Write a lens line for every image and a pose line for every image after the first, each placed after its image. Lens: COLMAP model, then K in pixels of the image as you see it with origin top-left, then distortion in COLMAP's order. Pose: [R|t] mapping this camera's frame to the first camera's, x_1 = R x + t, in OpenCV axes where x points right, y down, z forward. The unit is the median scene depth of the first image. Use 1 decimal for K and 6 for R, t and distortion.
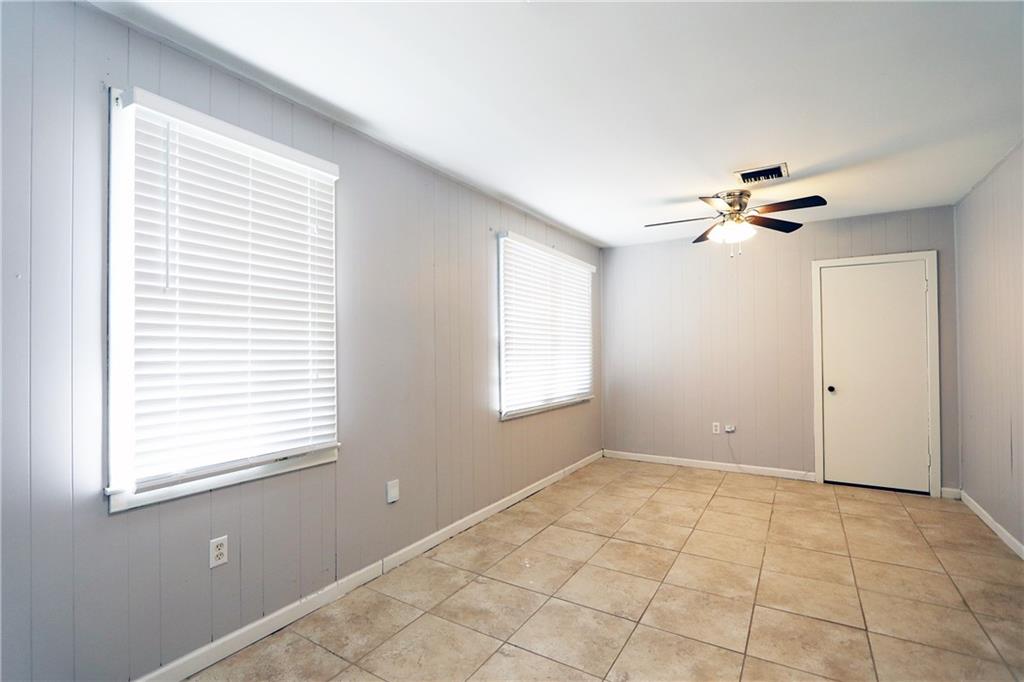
lens RADIAL K [[476.2, 0, 503.2], [0, 476.2, 343.1], [0, 0, 1]] dist [-0.010636, 0.000067]
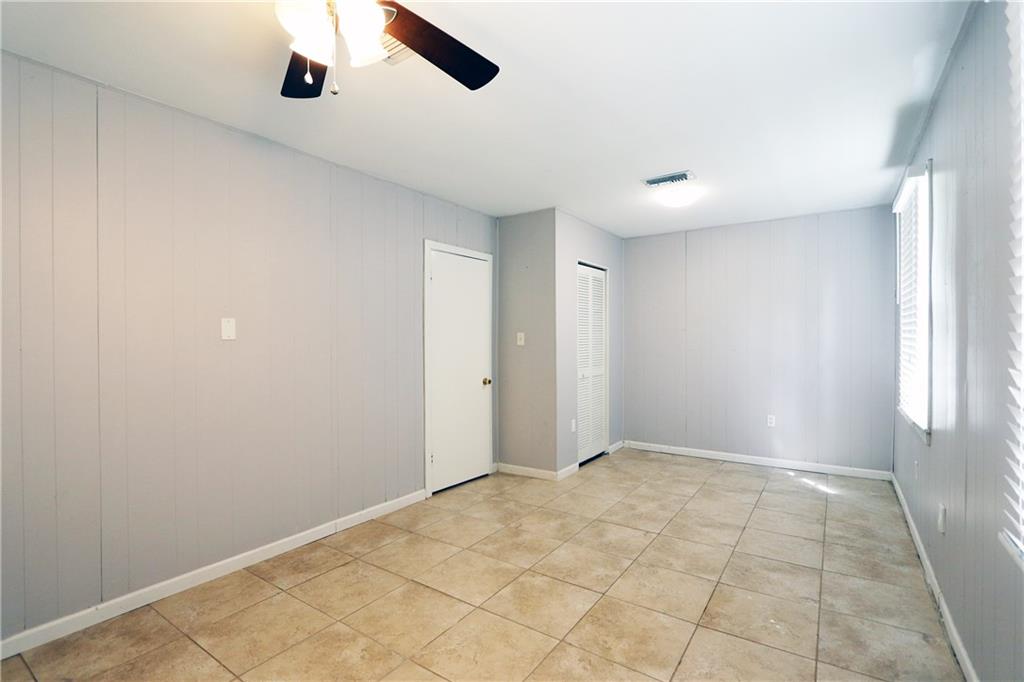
lens RADIAL K [[476.2, 0, 503.2], [0, 476.2, 343.1], [0, 0, 1]] dist [-0.010636, 0.000067]
pose [[-0.998658, 0.011638, 0.050475, 0.489073], [0.011187, 0.999895, -0.009200, 0.024680], [-0.050577, -0.008623, -0.998683, 1.979664]]
